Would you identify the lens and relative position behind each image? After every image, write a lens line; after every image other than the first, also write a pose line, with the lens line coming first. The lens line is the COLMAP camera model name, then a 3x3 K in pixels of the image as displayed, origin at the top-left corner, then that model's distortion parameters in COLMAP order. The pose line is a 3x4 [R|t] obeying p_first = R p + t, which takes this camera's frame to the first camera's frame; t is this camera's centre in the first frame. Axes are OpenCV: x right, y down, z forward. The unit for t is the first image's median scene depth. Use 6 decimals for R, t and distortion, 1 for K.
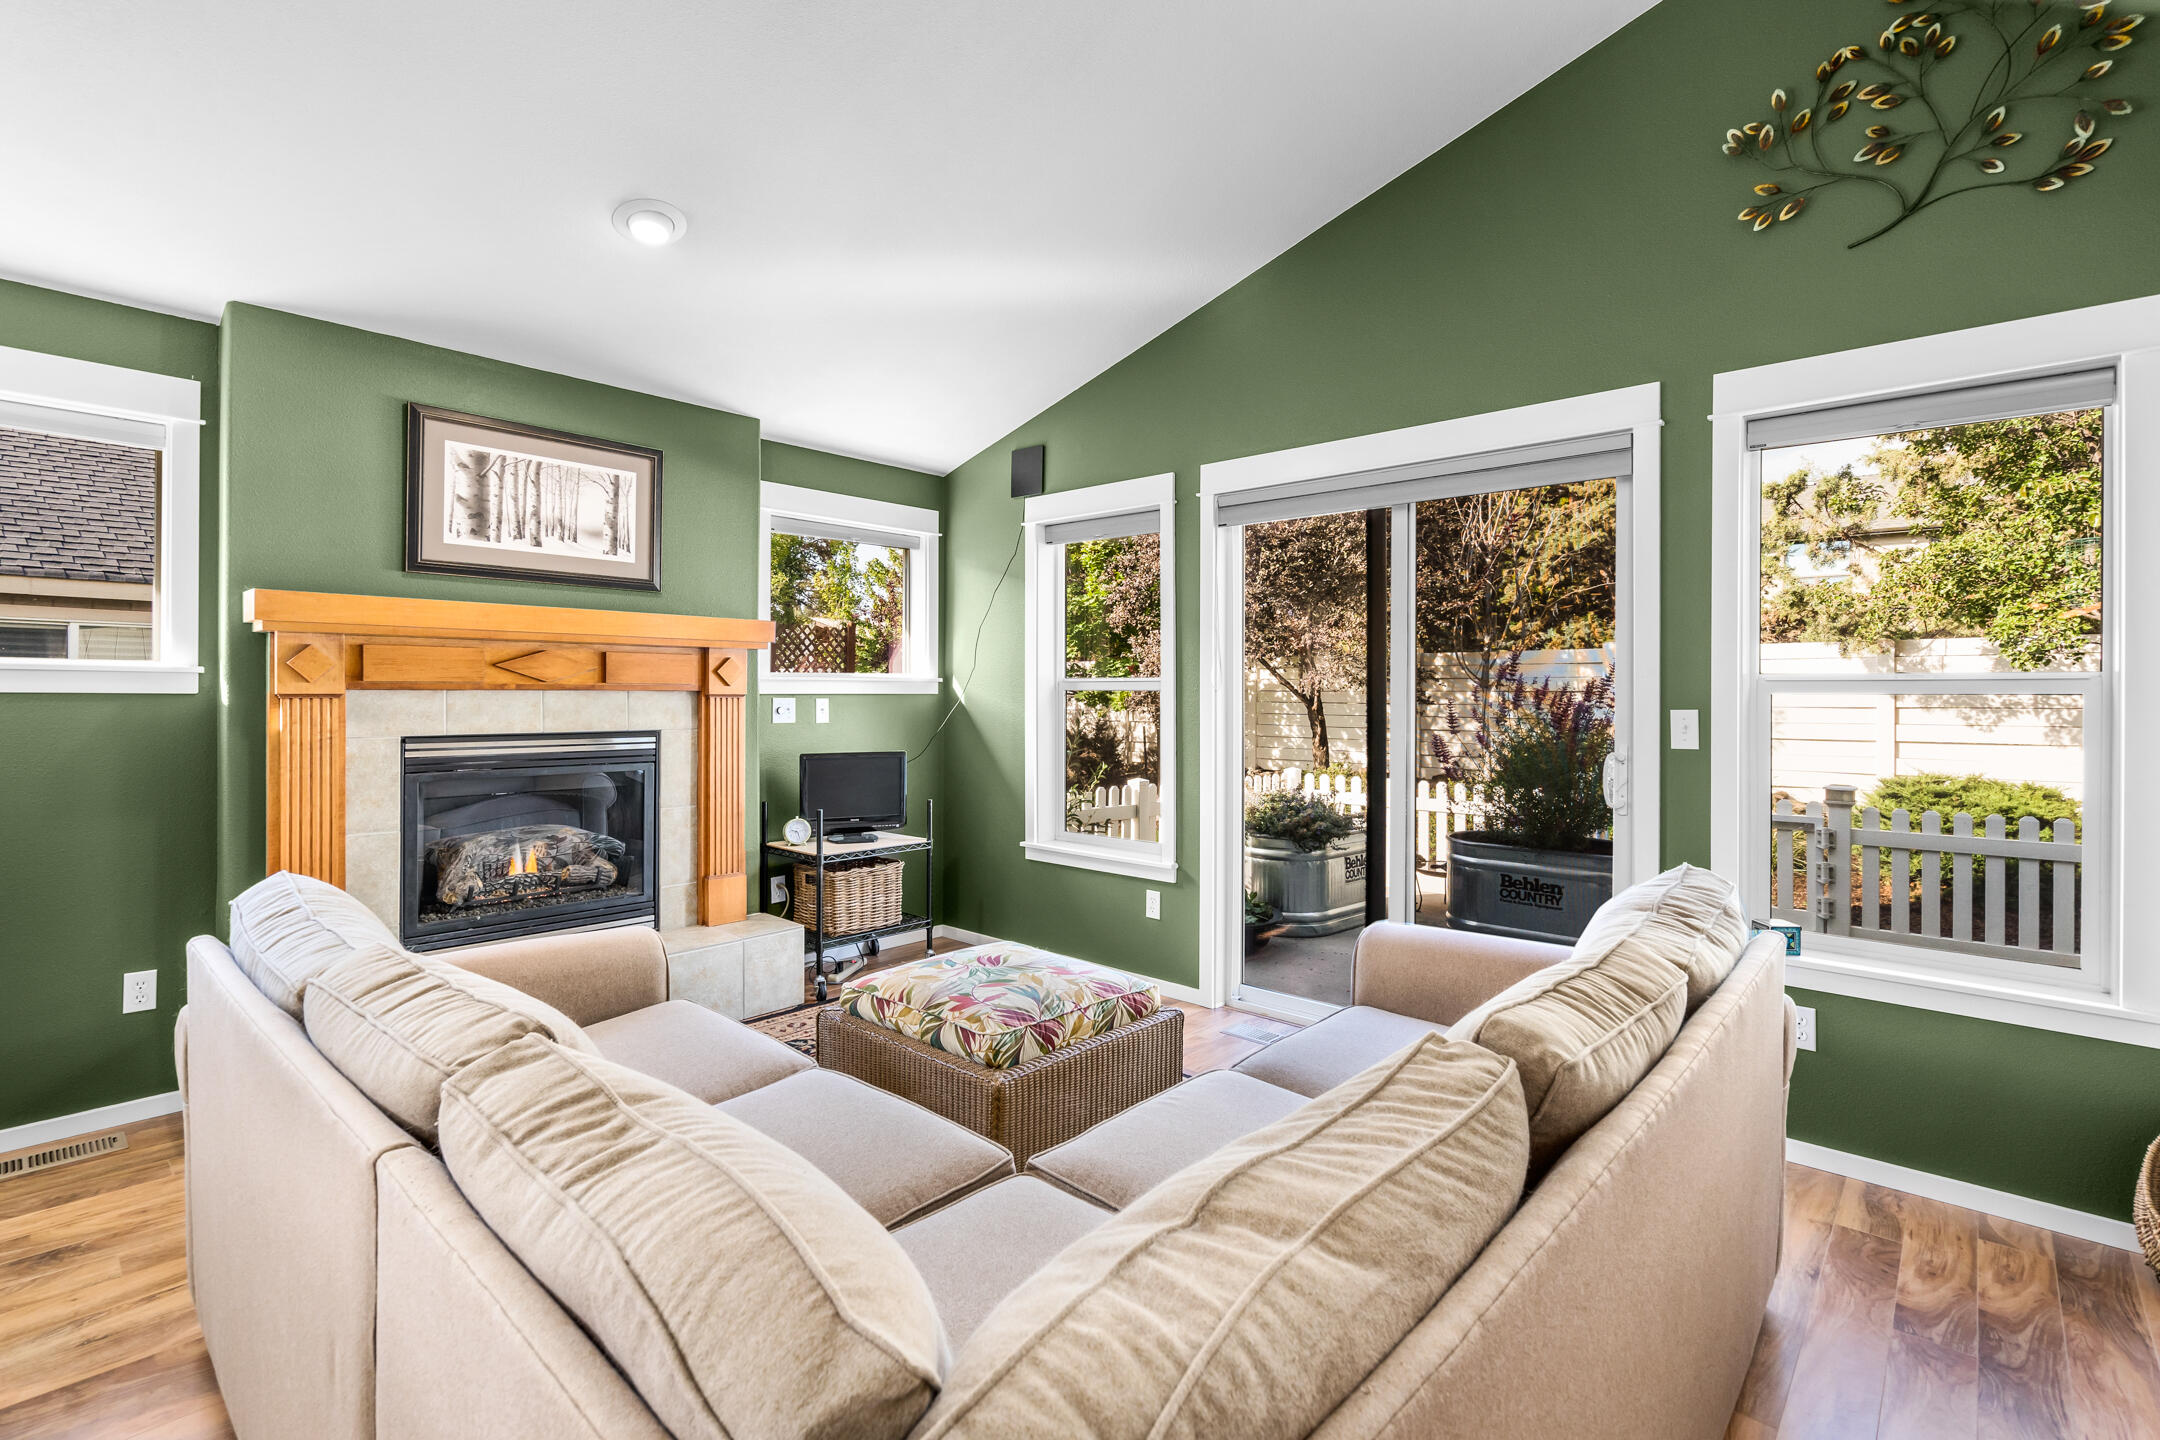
lens RADIAL K [[982.2, 0, 1068.7], [0, 982.2, 688.1], [0, 0, 1]] dist [-0.006163, 0.001071]
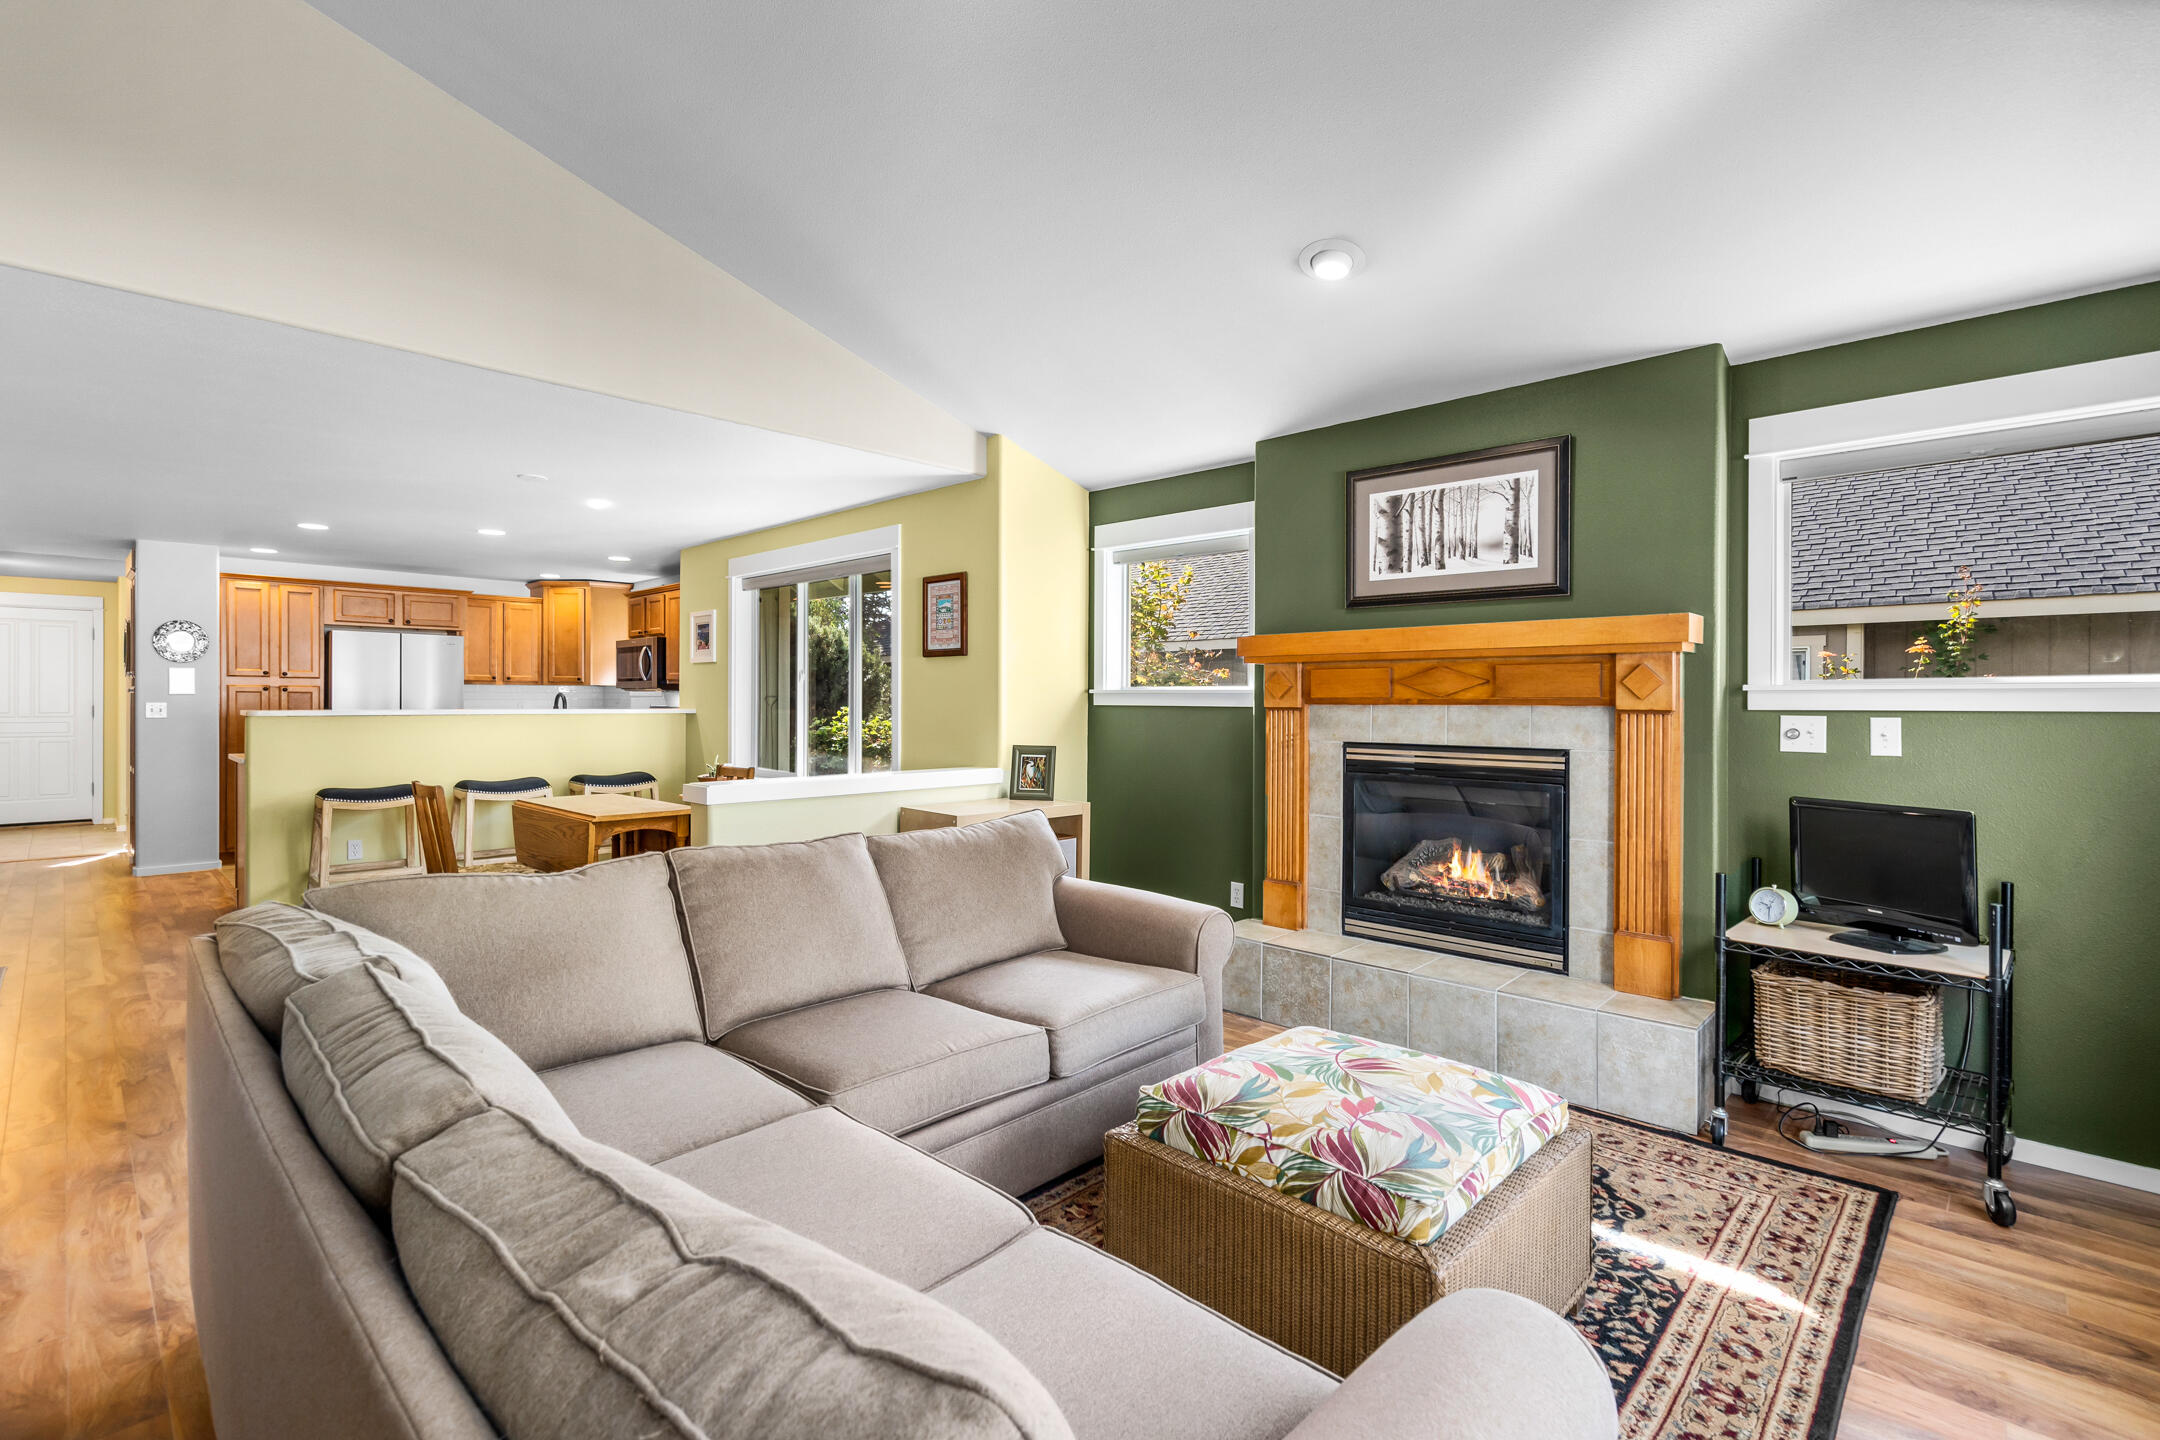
lens RADIAL K [[982.2, 0, 1065.8], [0, 982.2, 698.5], [0, 0, 1]] dist [-0.006163, 0.001071]
pose [[-0.025621, -0.008345, -0.999637, 0.529645], [-0.001613, 0.999964, -0.008306, 0.005075], [0.999670, 0.001399, -0.025634, 0.621399]]
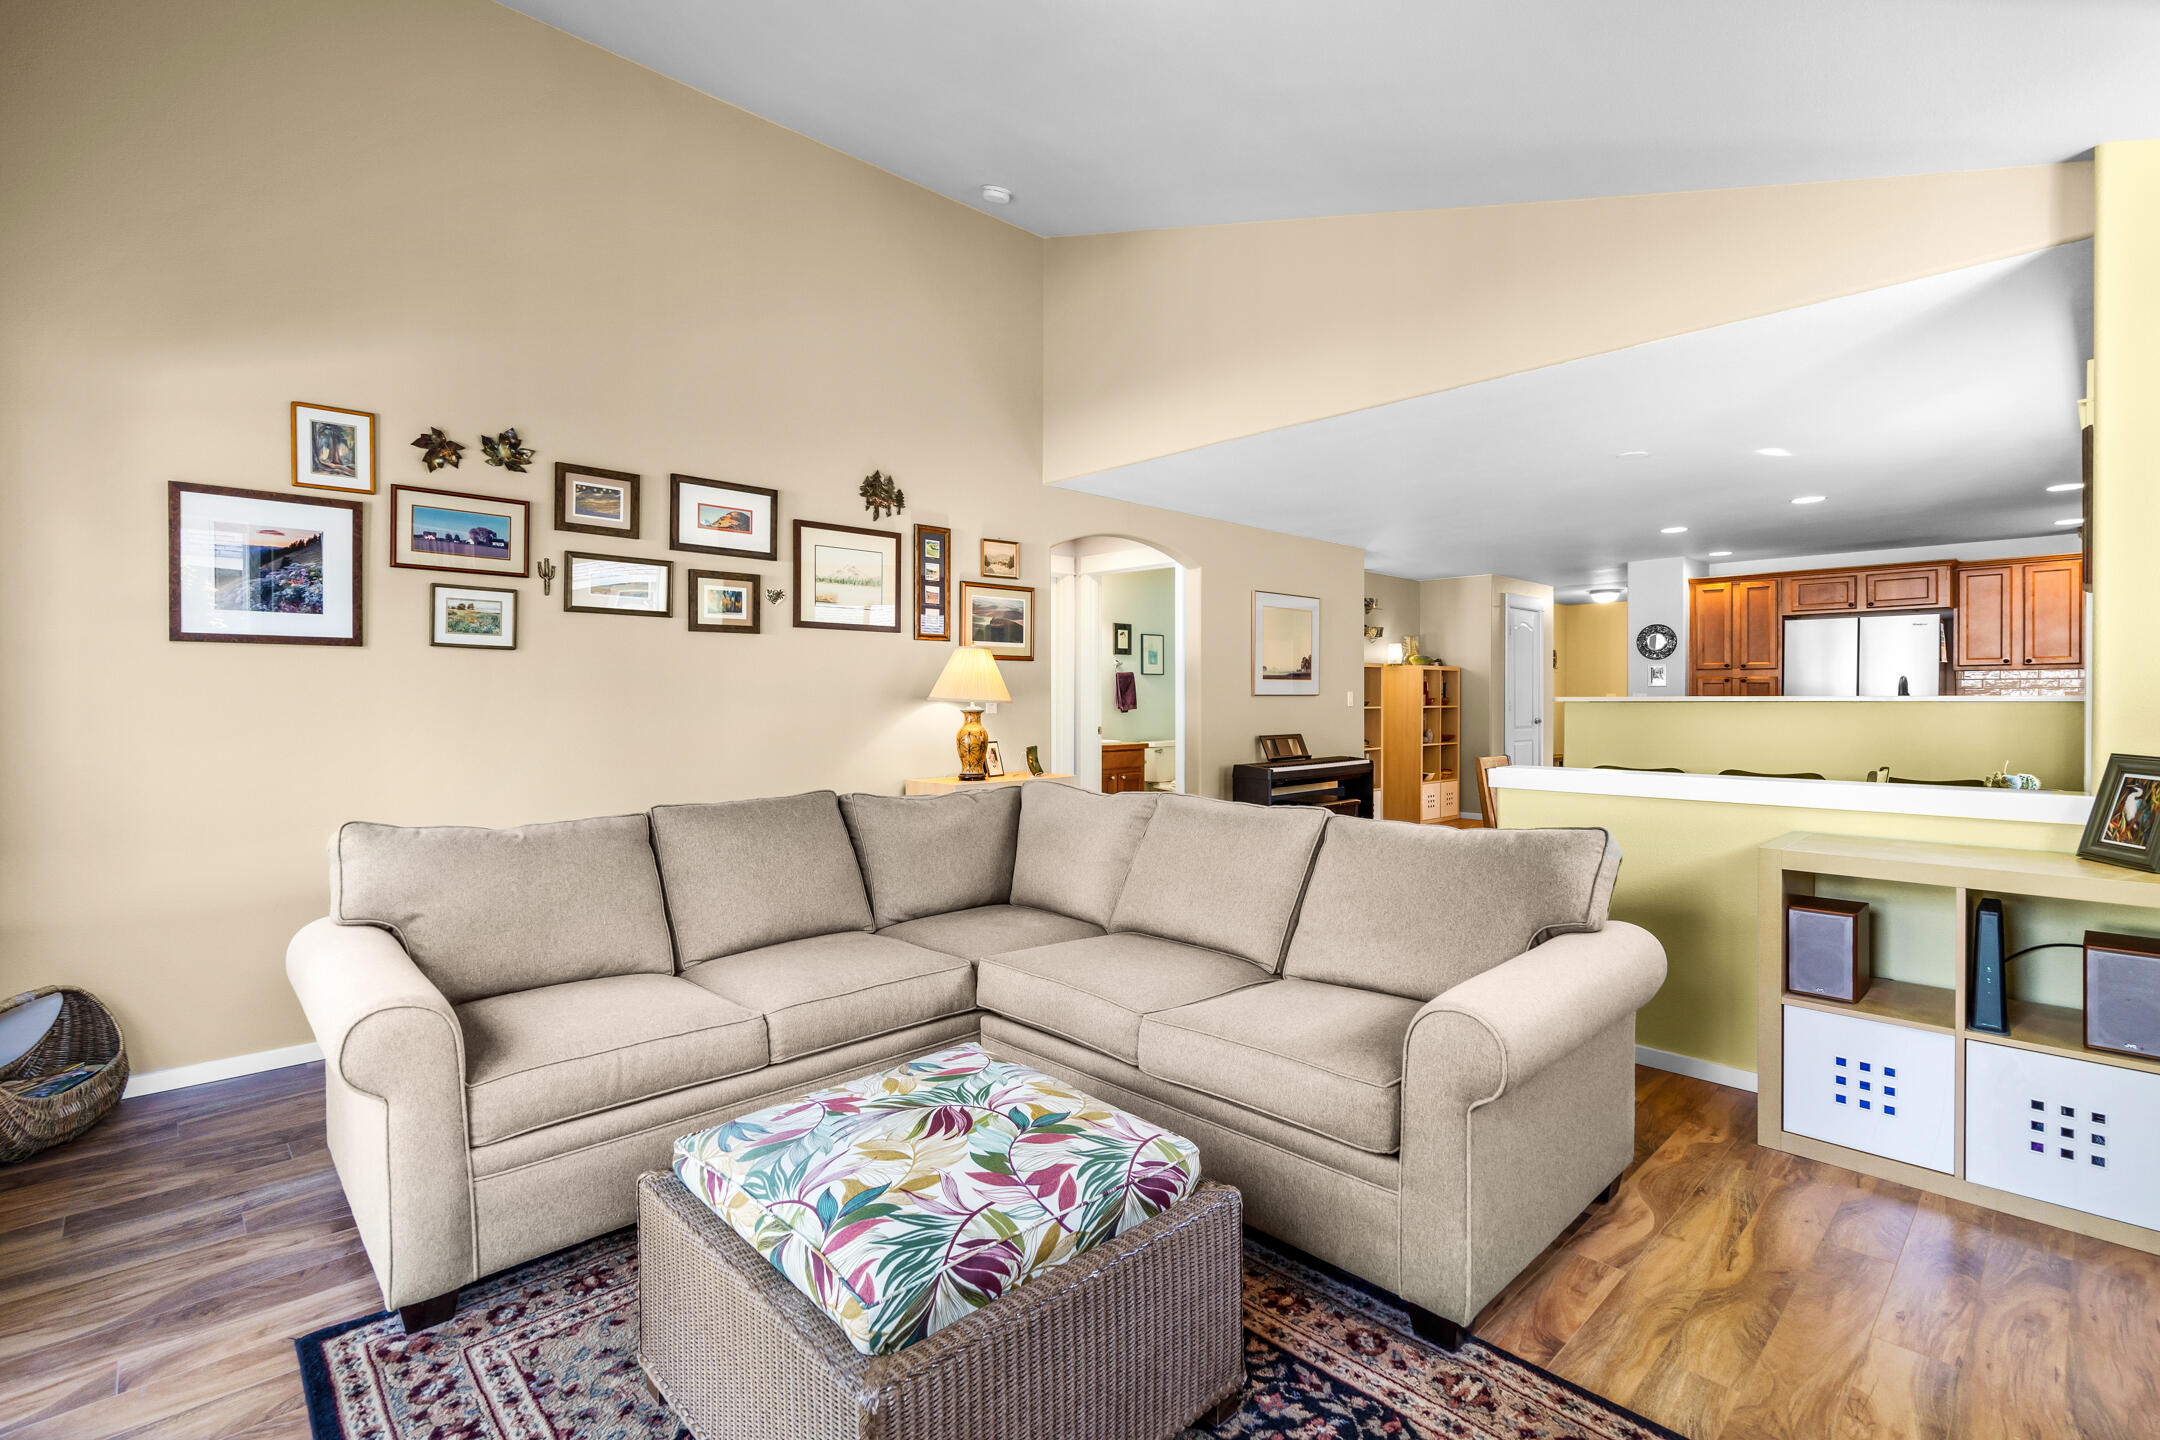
lens RADIAL K [[982.2, 0, 1064.7], [0, 982.2, 718.0], [0, 0, 1]] dist [-0.006163, 0.001071]
pose [[-0.997865, -0.005183, 0.065107, -0.144870], [-0.004081, 0.999846, 0.017043, 0.024495], [-0.065186, 0.016741, -0.997733, 1.233348]]
